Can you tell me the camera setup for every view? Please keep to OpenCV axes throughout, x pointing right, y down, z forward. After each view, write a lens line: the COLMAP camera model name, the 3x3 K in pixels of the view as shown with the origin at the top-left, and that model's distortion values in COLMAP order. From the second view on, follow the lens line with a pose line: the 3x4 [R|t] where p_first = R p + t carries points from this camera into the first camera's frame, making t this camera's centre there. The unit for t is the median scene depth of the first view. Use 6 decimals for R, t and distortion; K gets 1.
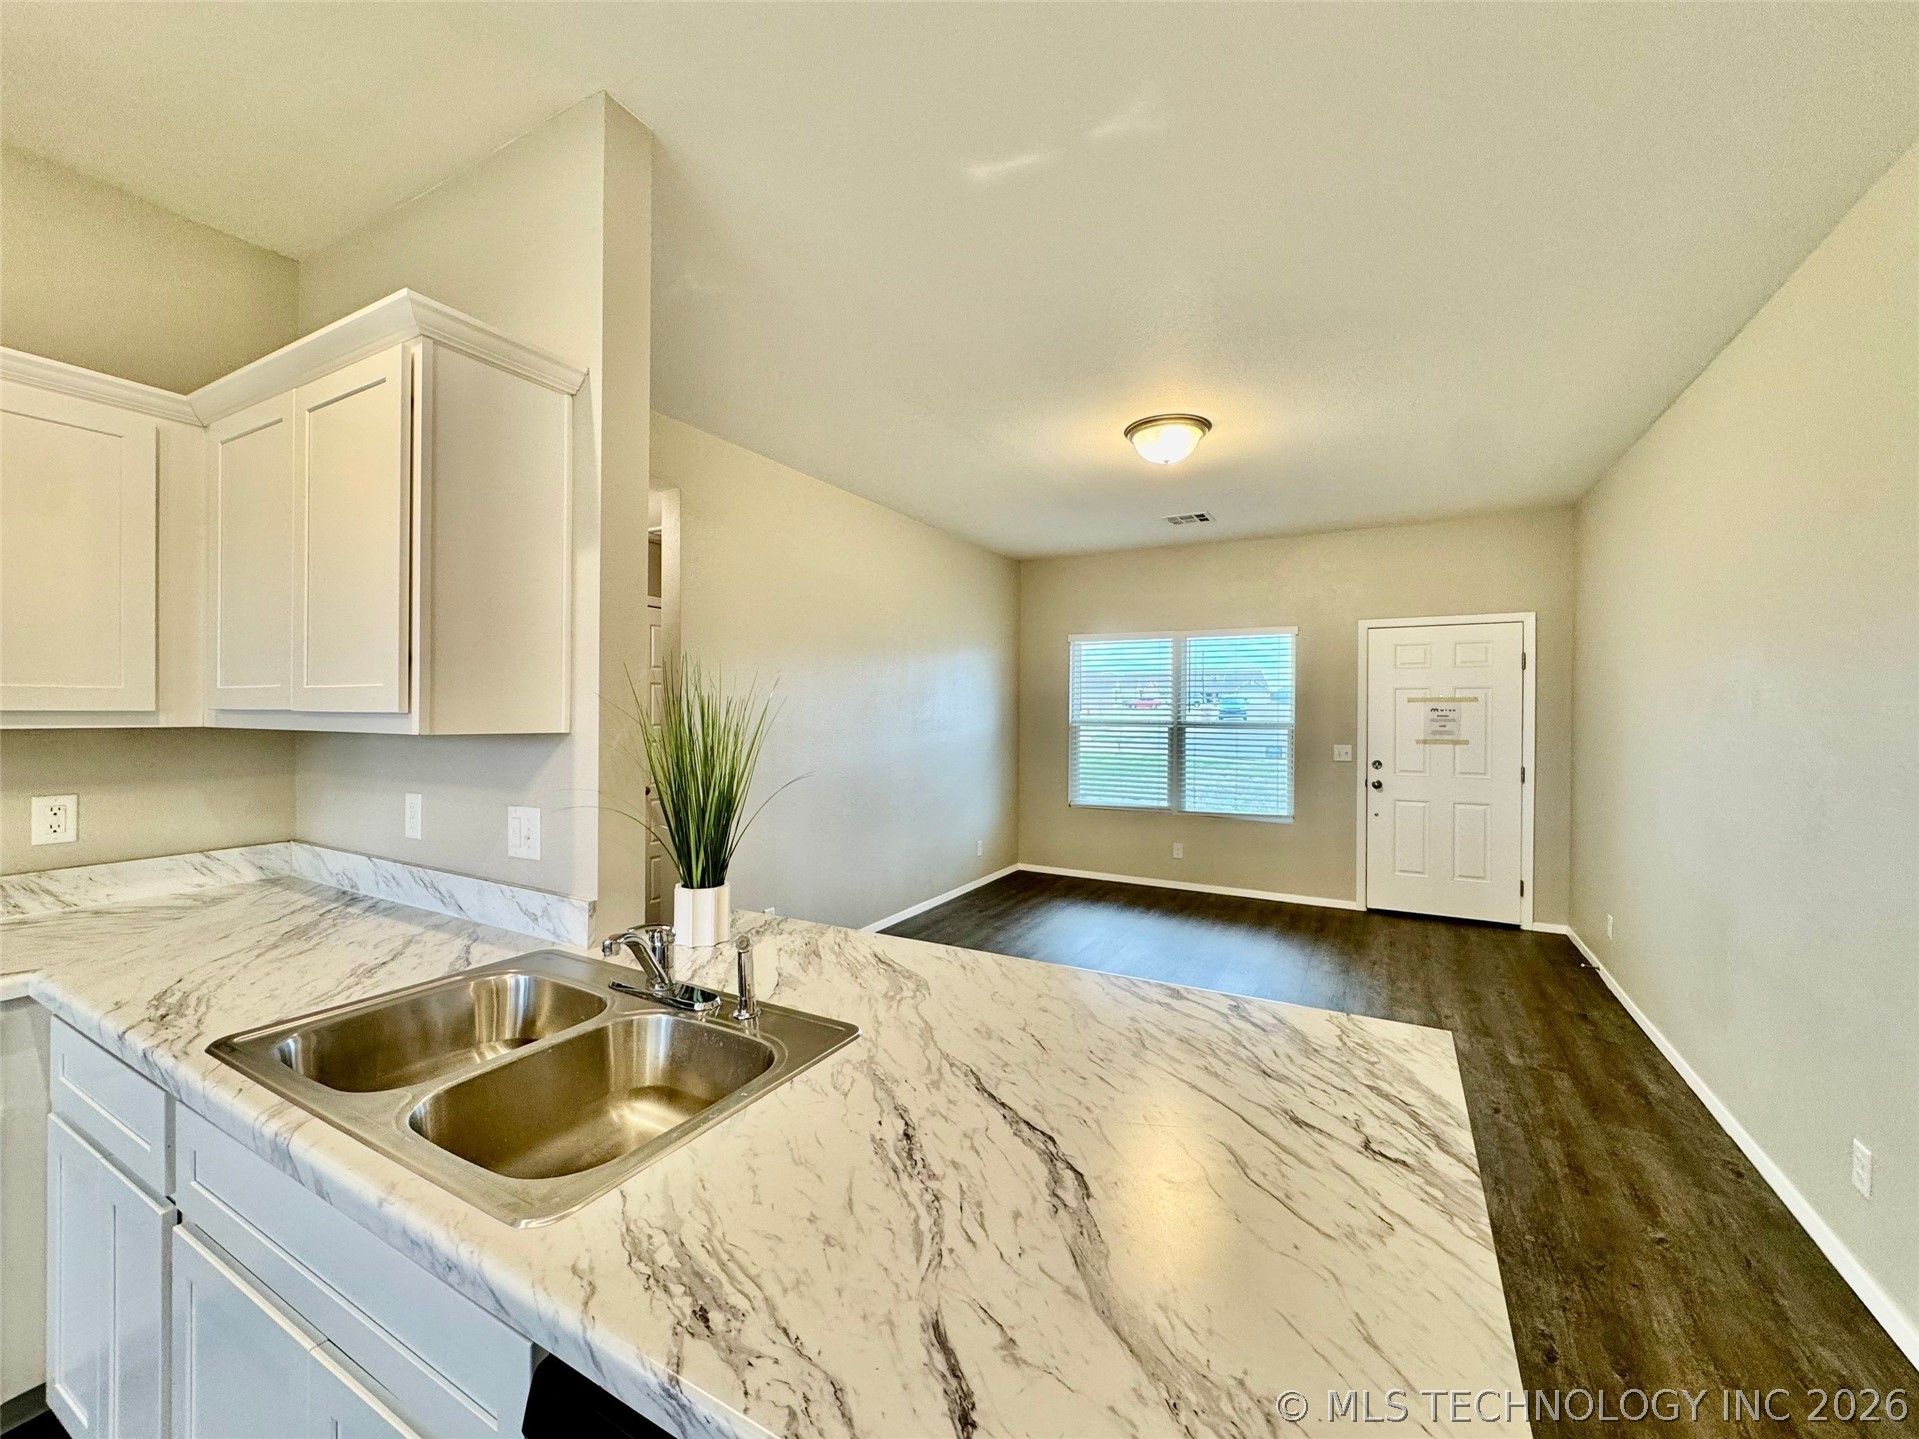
lens RADIAL K [[764.8, 0, 961.9], [0, 764.8, 716.1], [0, 0, 1]] dist [-0.002132, 0.000355]
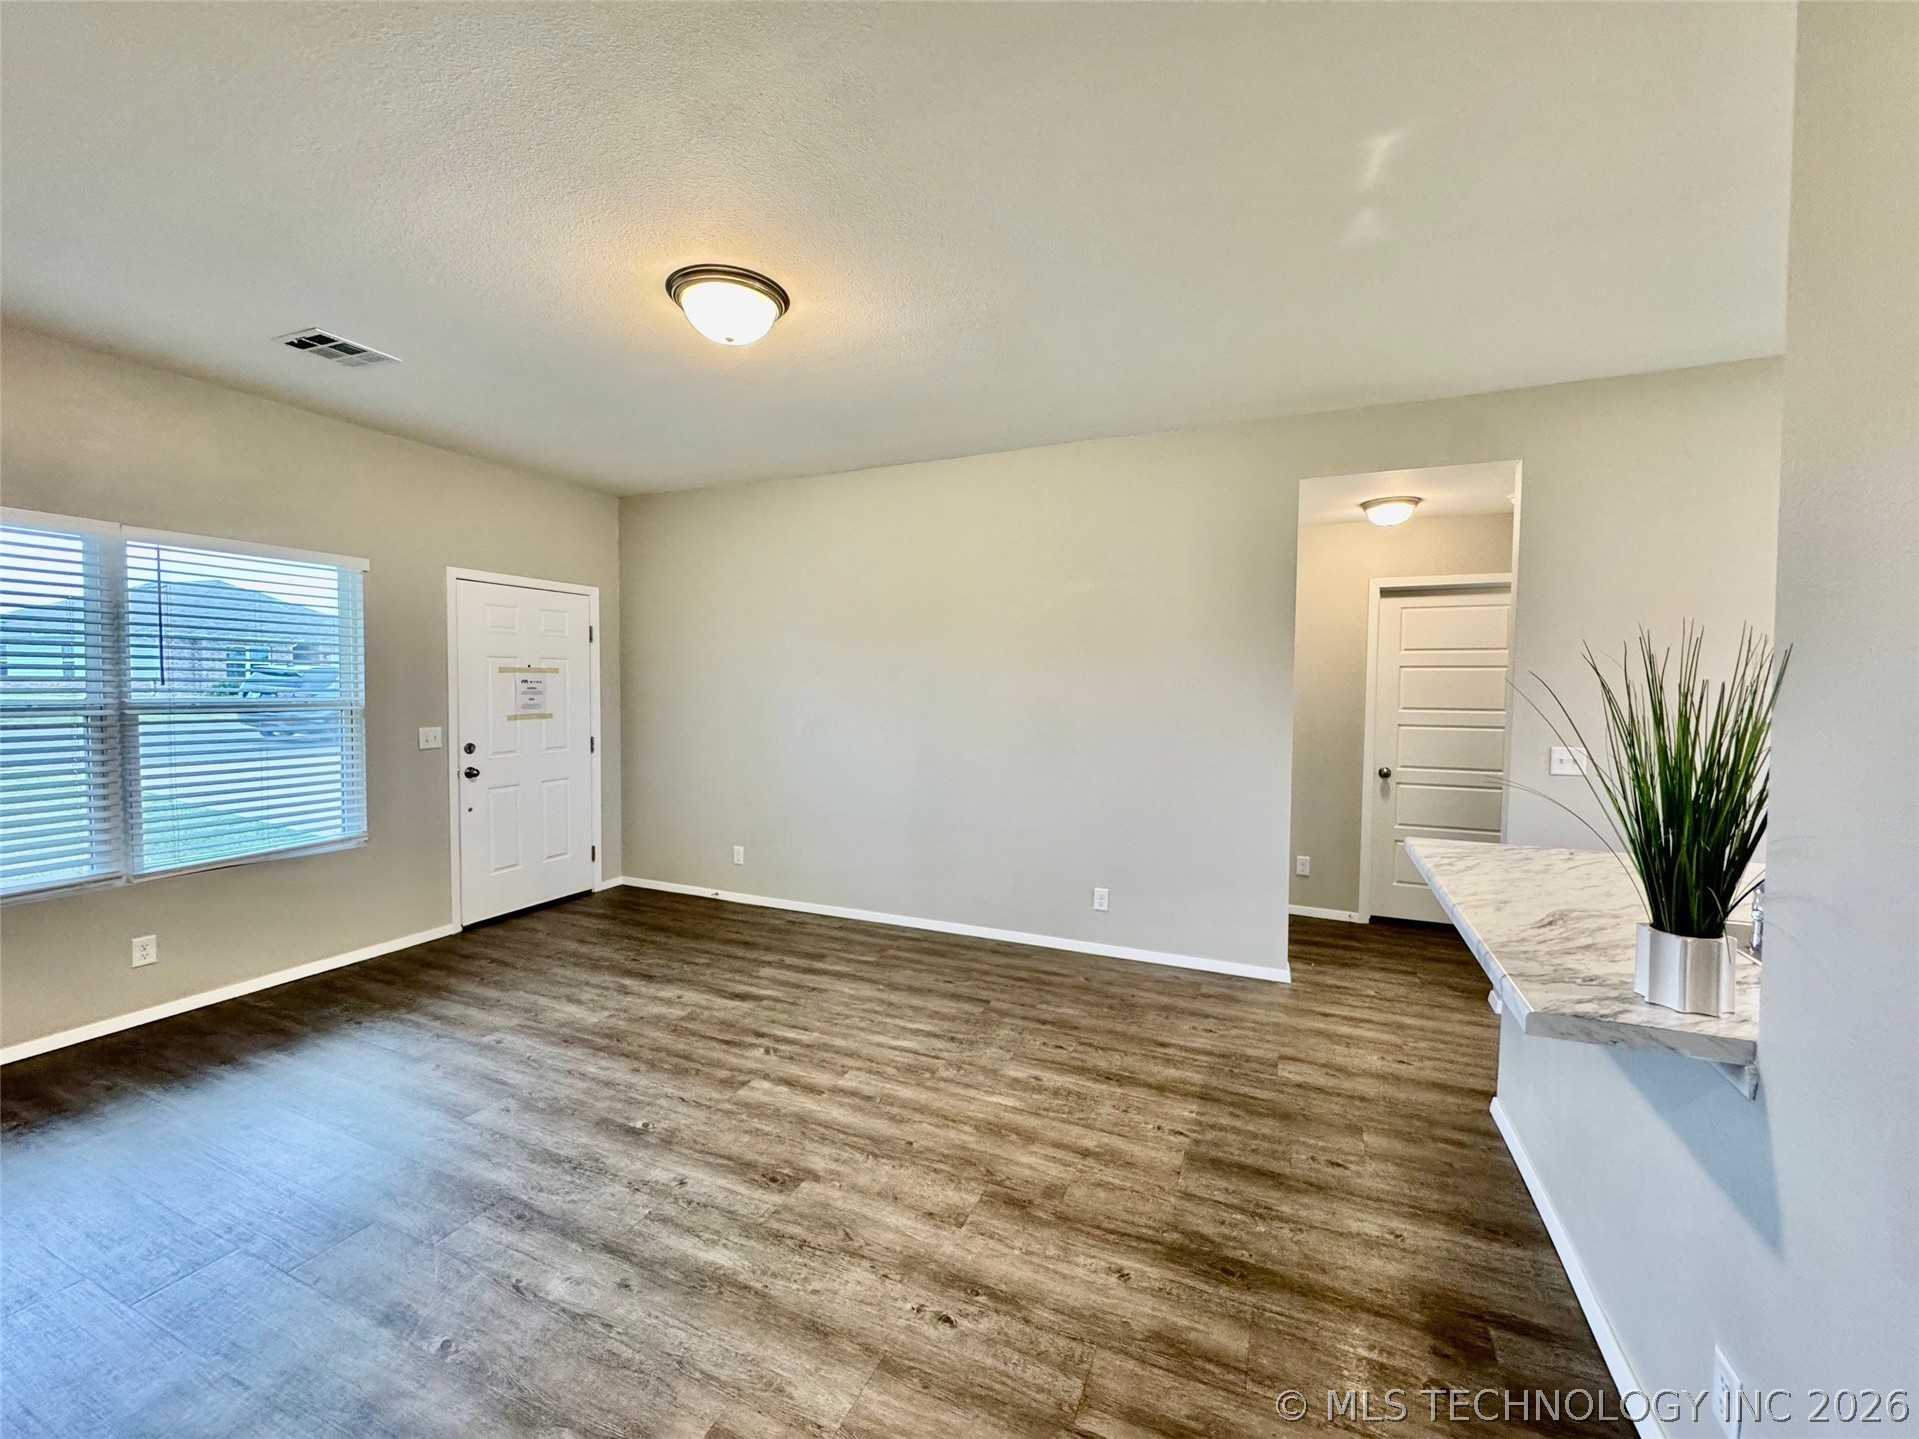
lens RADIAL K [[764.8, 0, 962.7], [0, 764.8, 716.6], [0, 0, 1]] dist [-0.002132, 0.000355]
pose [[-0.098351, -0.046640, 0.994058, -0.799953], [-0.000143, 0.998902, 0.046853, -0.021808], [-0.995152, 0.004466, -0.098250, 1.410790]]
